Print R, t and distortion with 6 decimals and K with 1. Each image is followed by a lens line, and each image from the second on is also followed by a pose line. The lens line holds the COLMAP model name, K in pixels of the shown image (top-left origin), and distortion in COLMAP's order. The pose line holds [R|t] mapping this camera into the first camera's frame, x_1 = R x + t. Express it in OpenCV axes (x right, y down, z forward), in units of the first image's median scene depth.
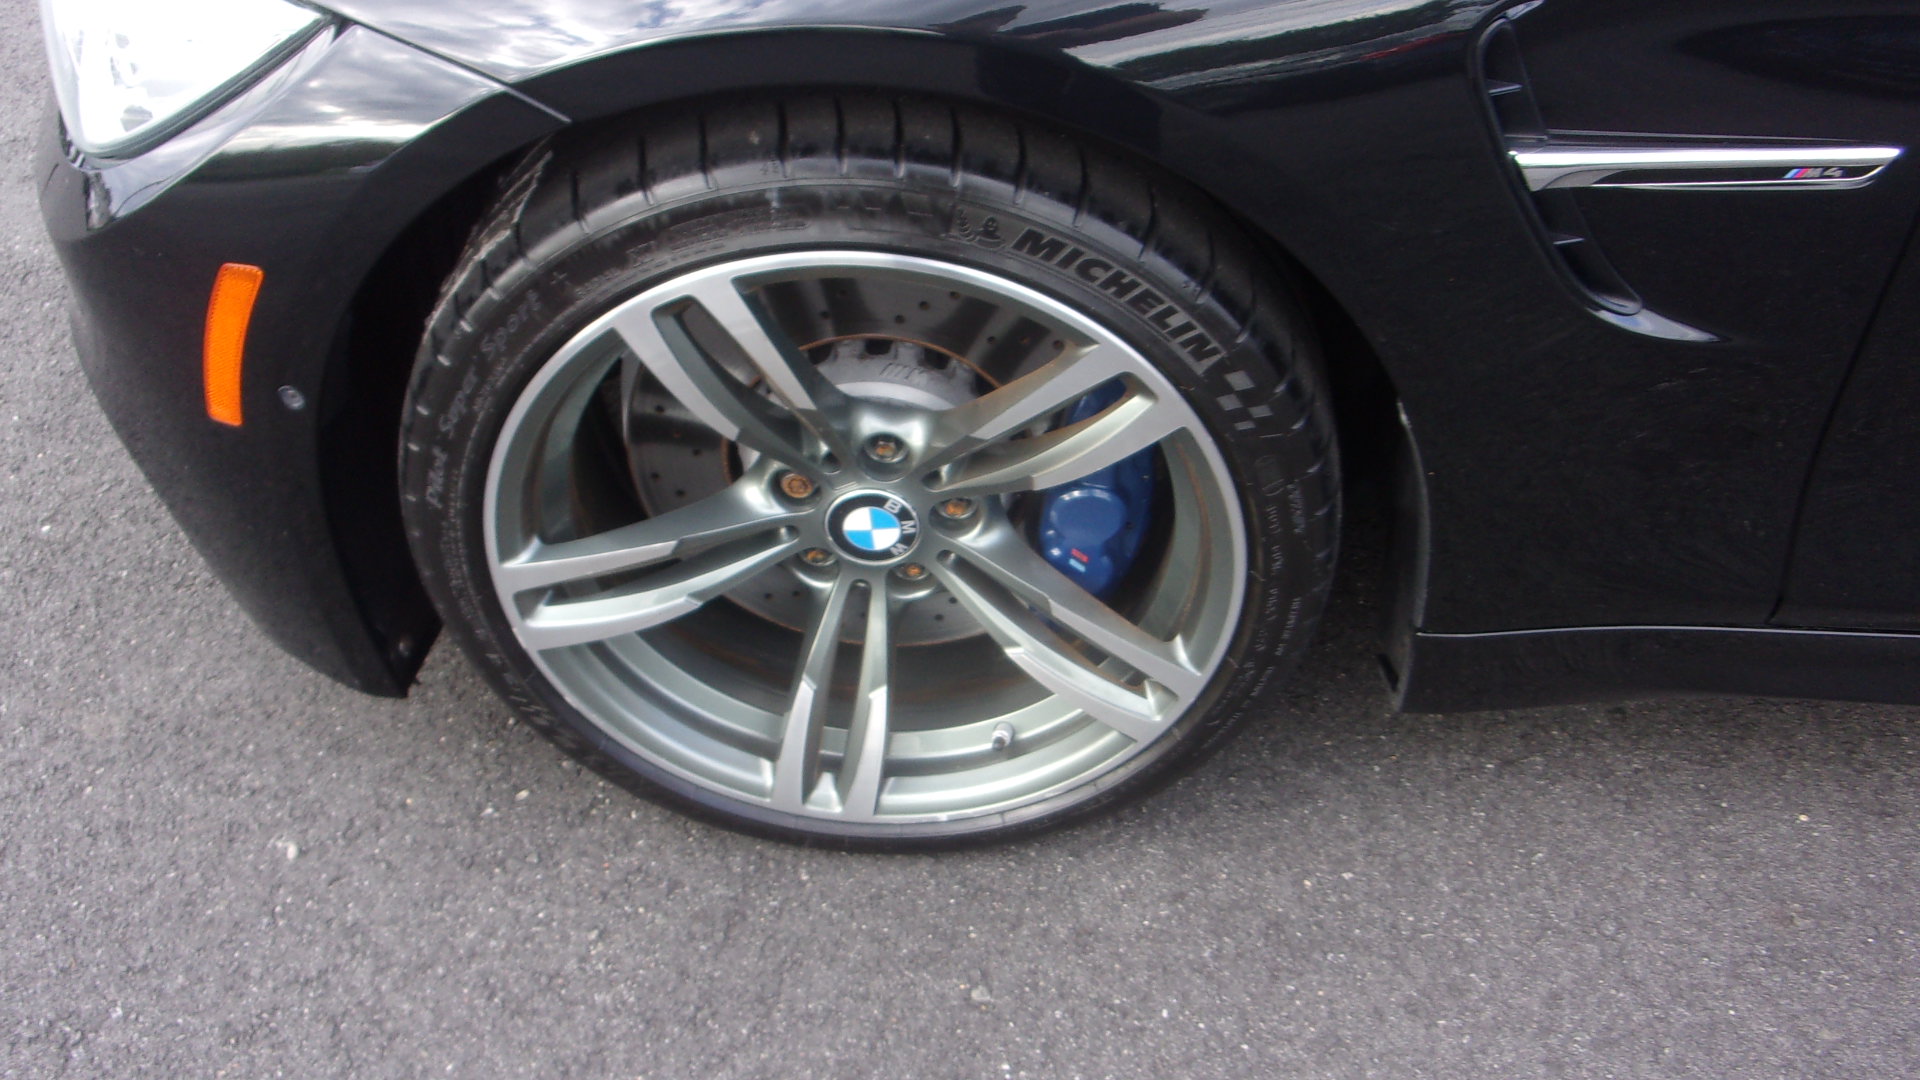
lens RADIAL K [[1669.8, 0, 957.4], [0, 1669.8, 555.0], [0, 0, 1]] dist [0.013992, -0.049531]
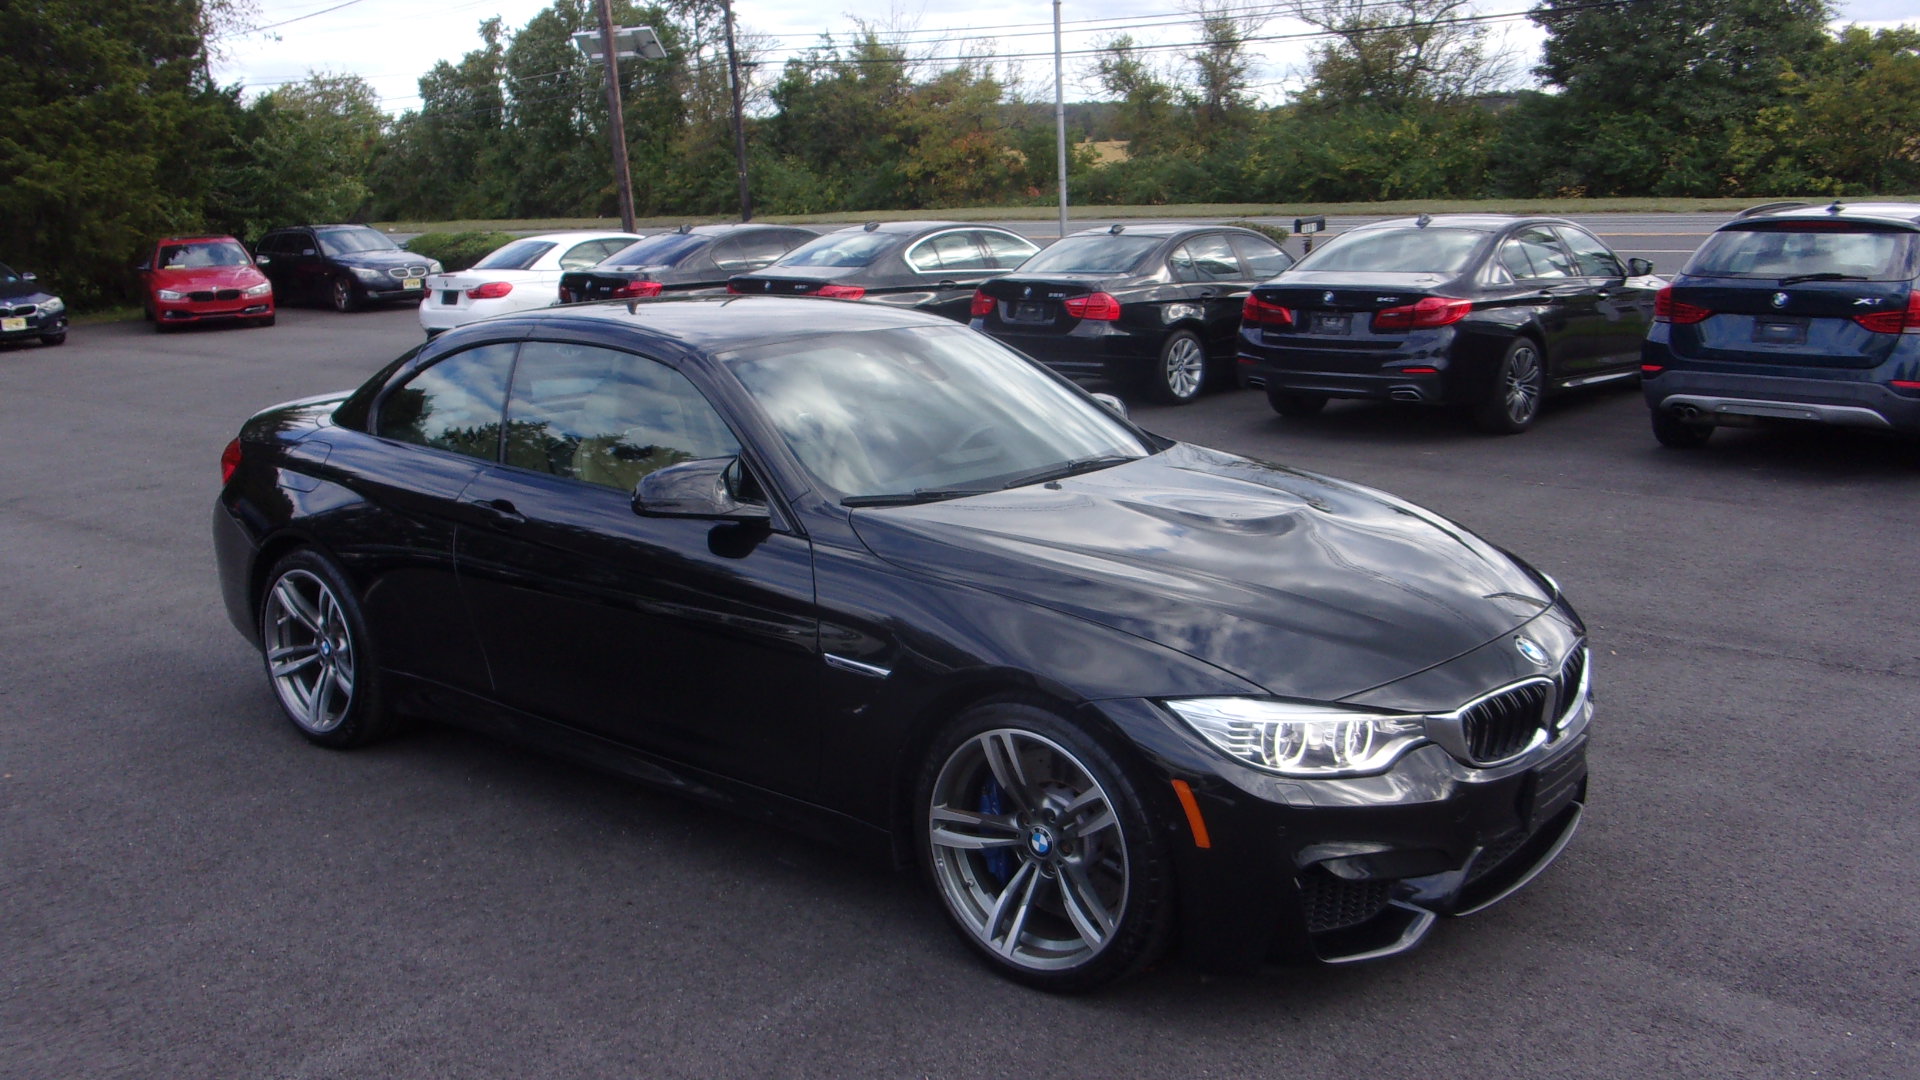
lens RADIAL K [[1669.8, 0, 941.1], [0, 1669.8, 483.5], [0, 0, 1]] dist [0.013992, -0.049531]
pose [[0.803233, 0.229041, -0.549870, 1.321986], [-0.468796, 0.812579, -0.346332, 0.588442], [0.367489, 0.535962, 0.760064, -1.711237]]
